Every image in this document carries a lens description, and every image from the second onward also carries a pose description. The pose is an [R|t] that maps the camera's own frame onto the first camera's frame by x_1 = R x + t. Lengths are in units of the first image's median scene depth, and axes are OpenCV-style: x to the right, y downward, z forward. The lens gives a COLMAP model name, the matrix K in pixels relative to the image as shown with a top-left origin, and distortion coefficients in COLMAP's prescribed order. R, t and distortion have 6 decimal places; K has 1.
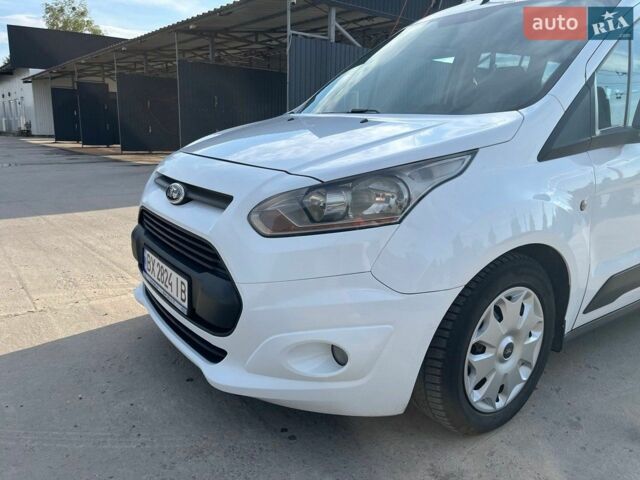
lens RADIAL K [[486.3, 0, 320.0], [0, 486.3, 240.0], [0, 0, 1]] dist [0.083486, -0.125670]
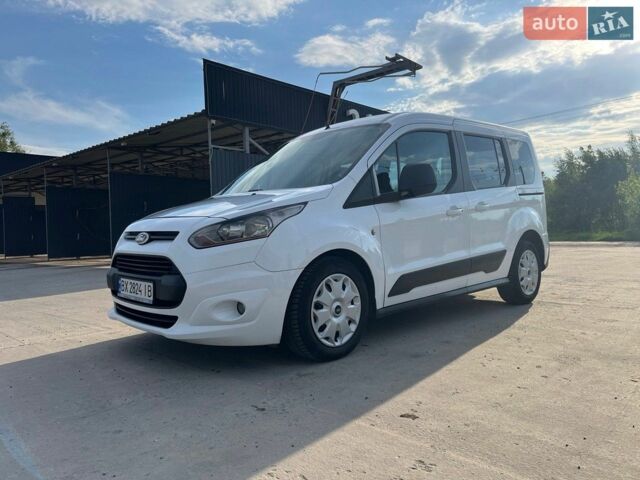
lens RADIAL K [[486.3, 0, 320.0], [0, 486.3, 240.0], [0, 0, 1]] dist [0.083486, -0.125670]
pose [[0.987454, -0.055889, 0.147686, 0.054243], [0.084925, 0.976455, -0.198303, 0.262323], [-0.133126, 0.208357, 0.968950, -0.637011]]
